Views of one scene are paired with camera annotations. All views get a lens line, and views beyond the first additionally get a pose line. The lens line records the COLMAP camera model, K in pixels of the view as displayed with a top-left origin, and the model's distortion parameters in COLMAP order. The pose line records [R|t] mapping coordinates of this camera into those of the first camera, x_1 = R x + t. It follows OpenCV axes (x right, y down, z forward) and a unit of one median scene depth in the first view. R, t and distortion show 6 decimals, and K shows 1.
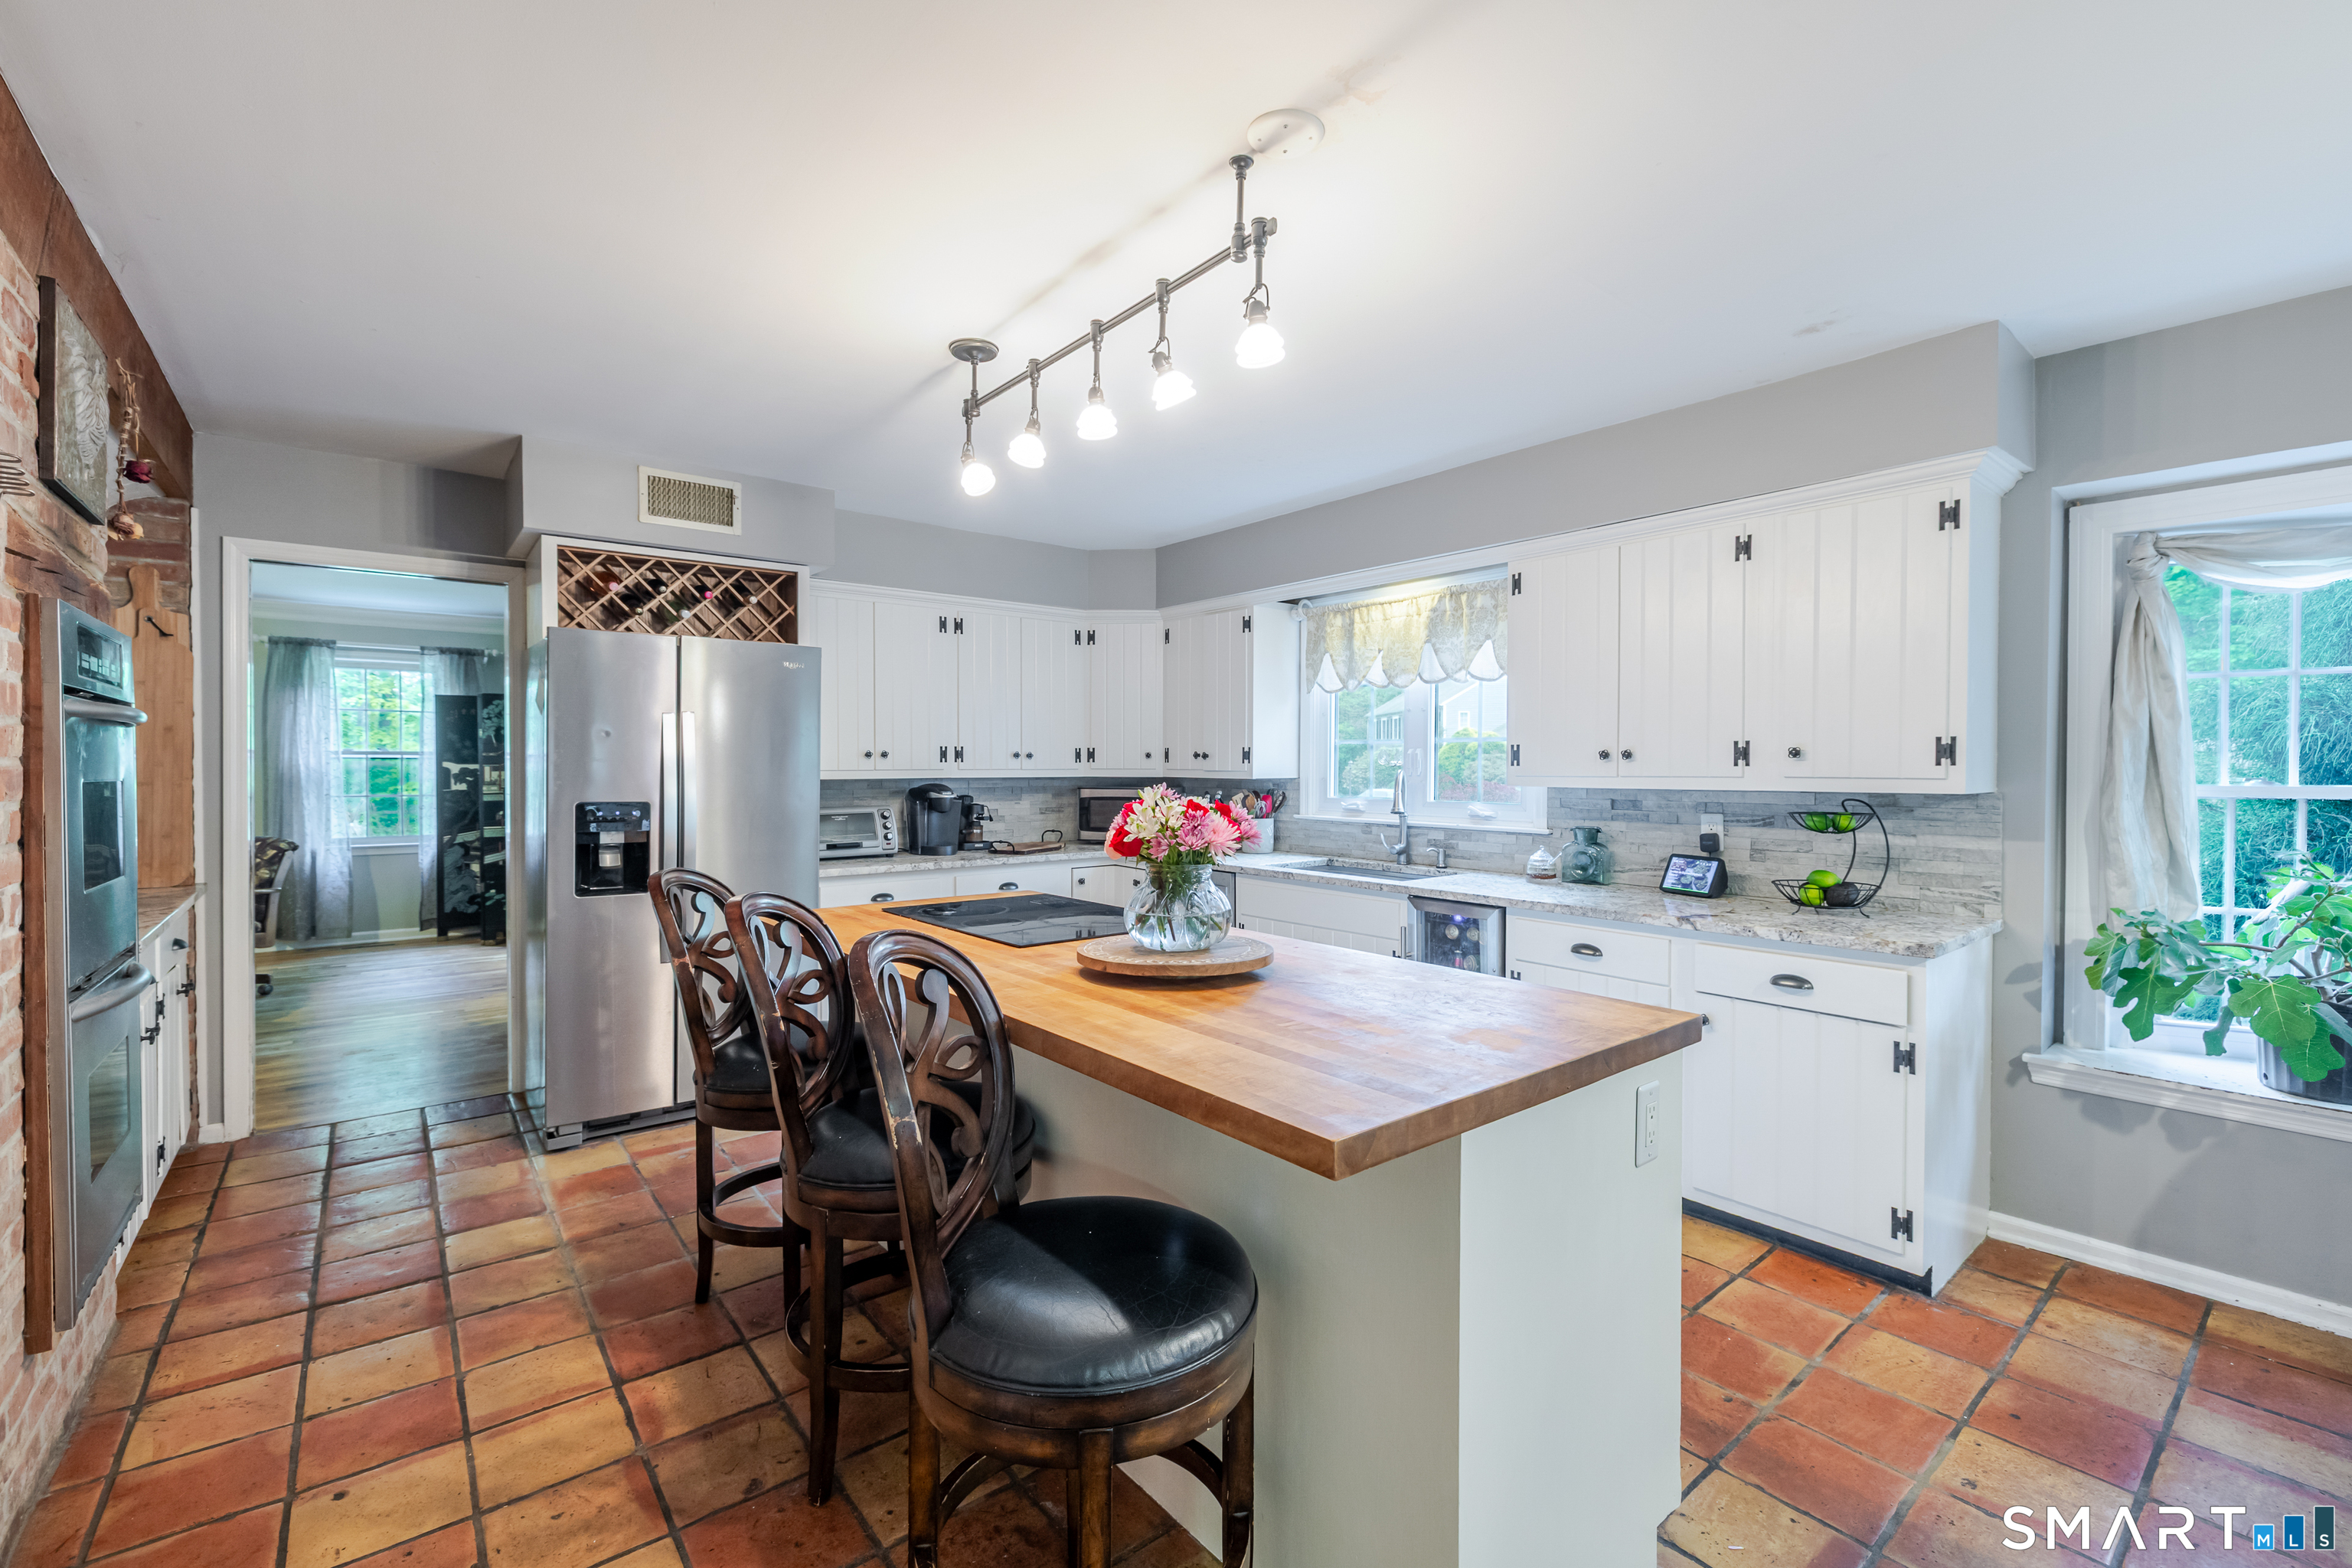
lens RADIAL K [[991.0, 0, 1168.8], [0, 991.0, 778.8], [0, 0, 1]] dist [-0.000356, -0.000174]
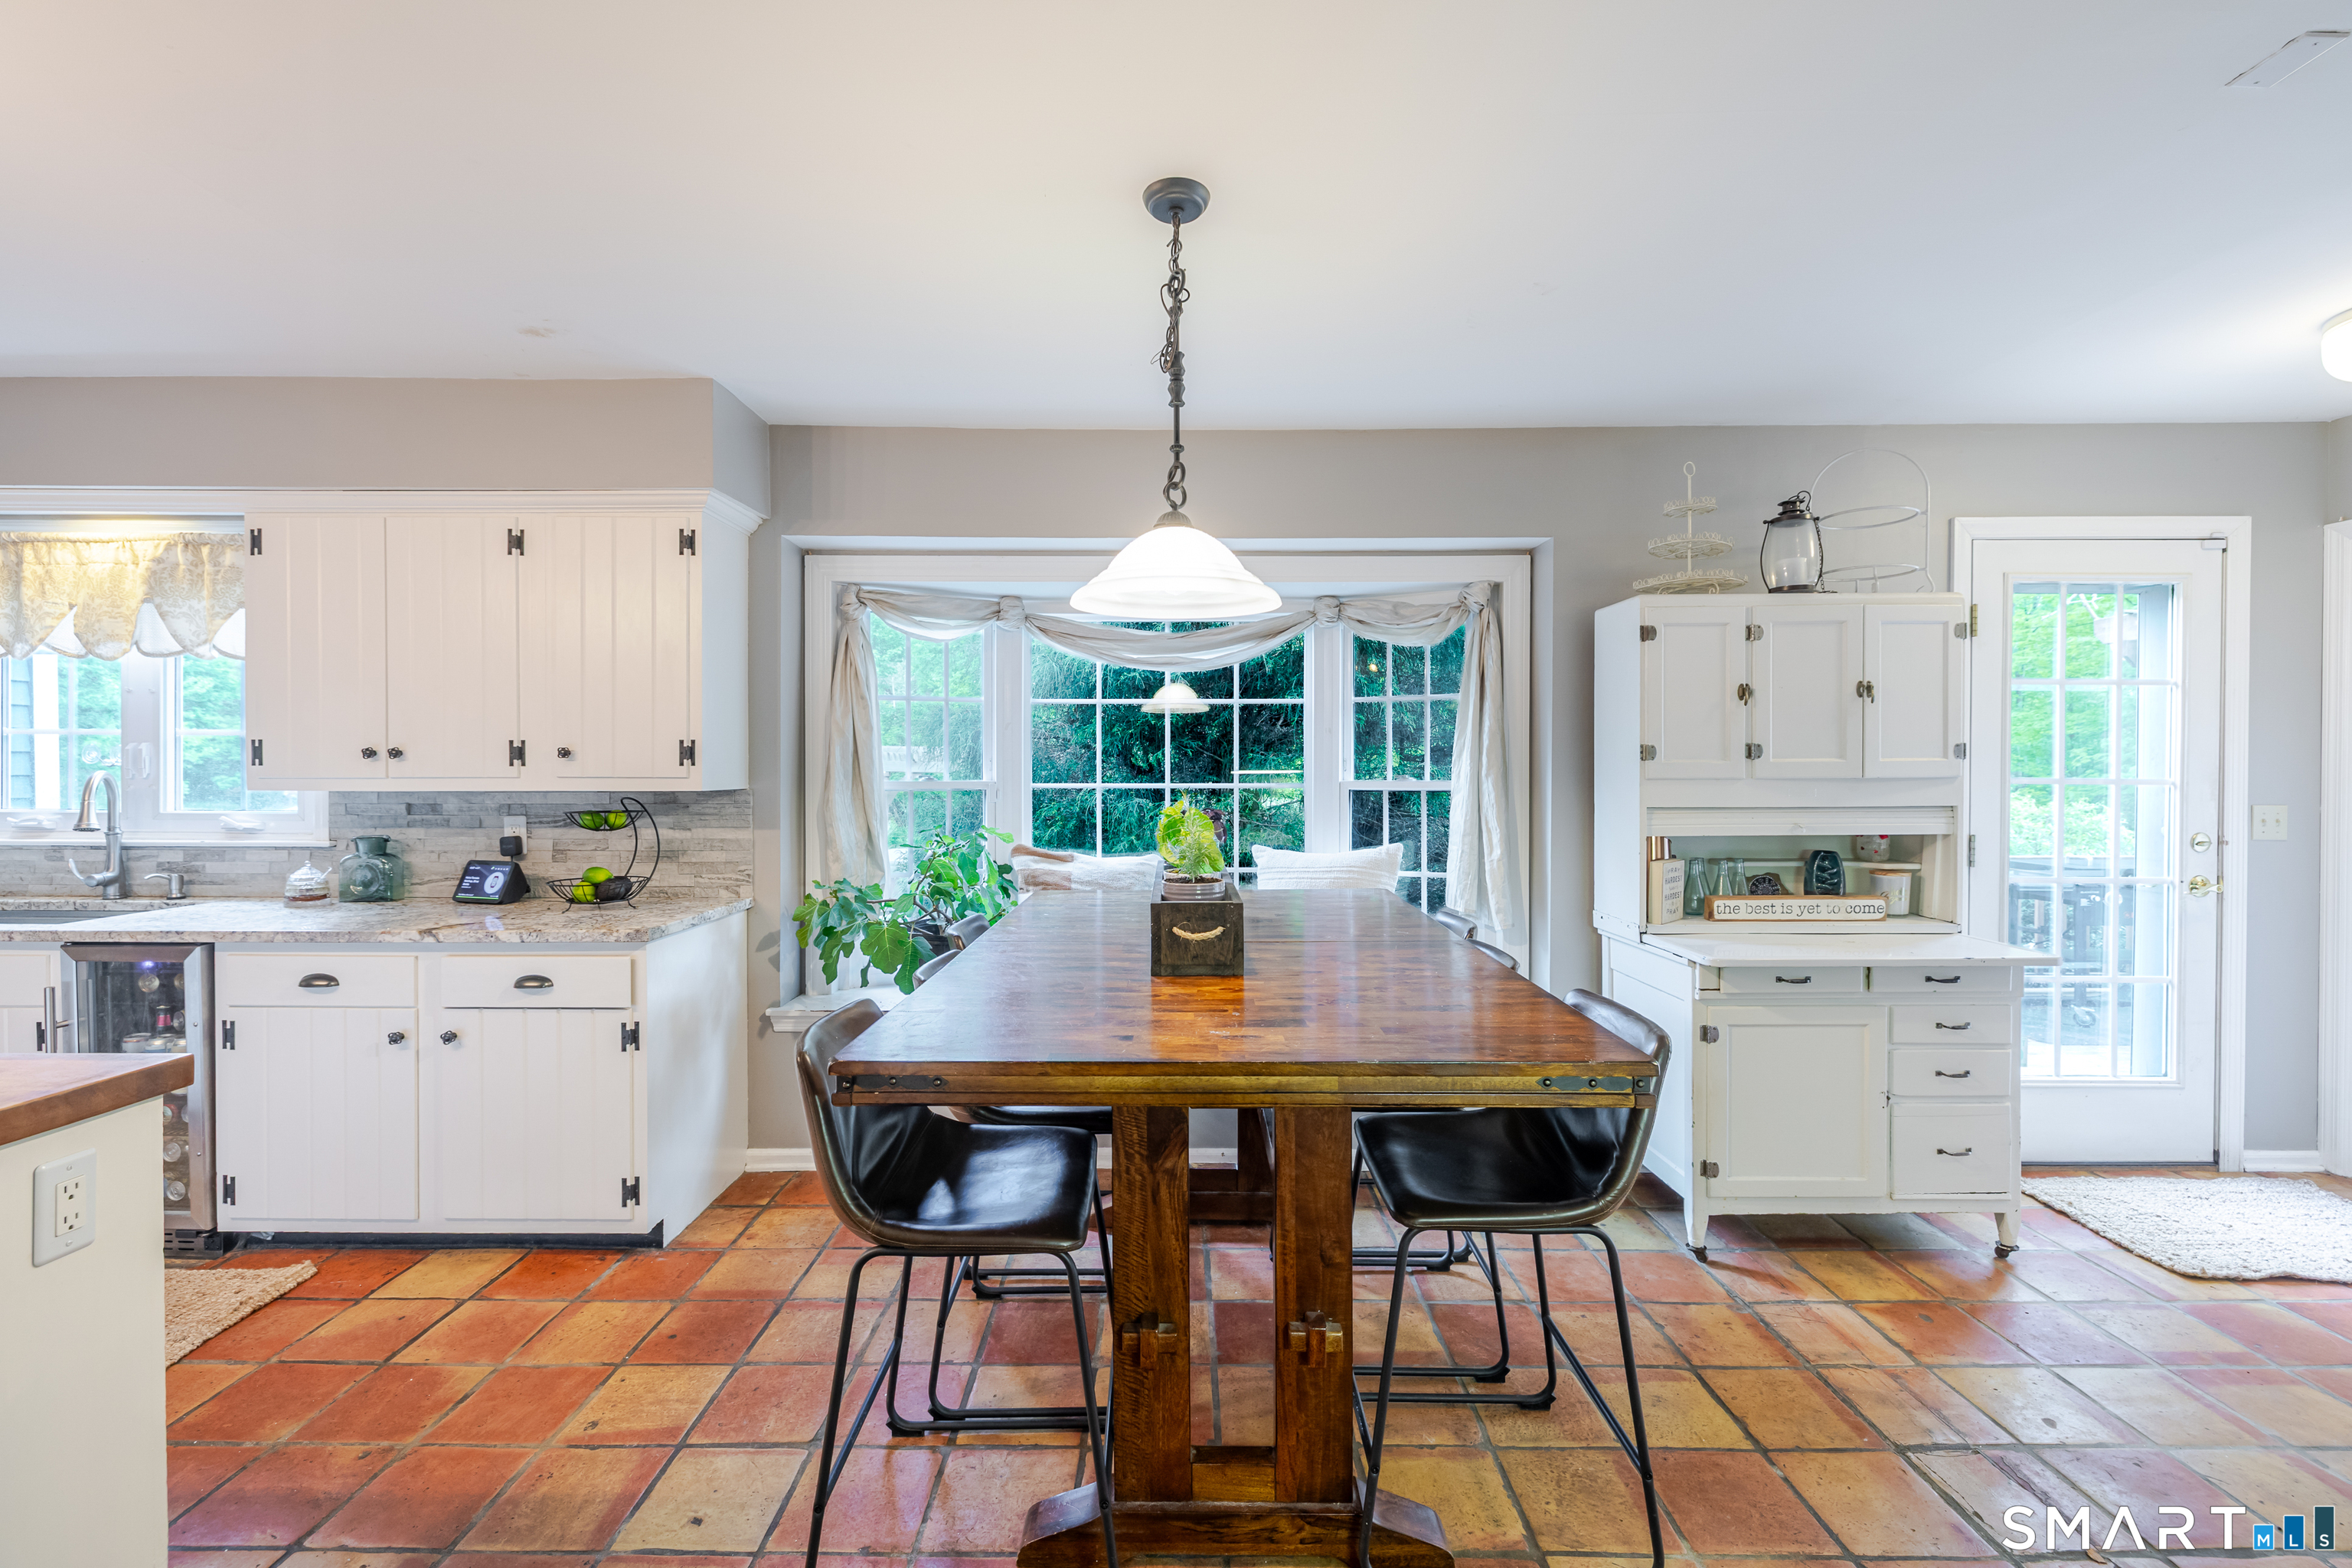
lens RADIAL K [[991.0, 0, 1168.8], [0, 991.0, 778.8], [0, 0, 1]] dist [-0.000356, -0.000174]
pose [[0.628322, -0.007830, 0.777914, 0.221266], [0.009055, 0.999955, 0.002750, 0.002702], [-0.777901, 0.005316, 0.628364, -0.108935]]
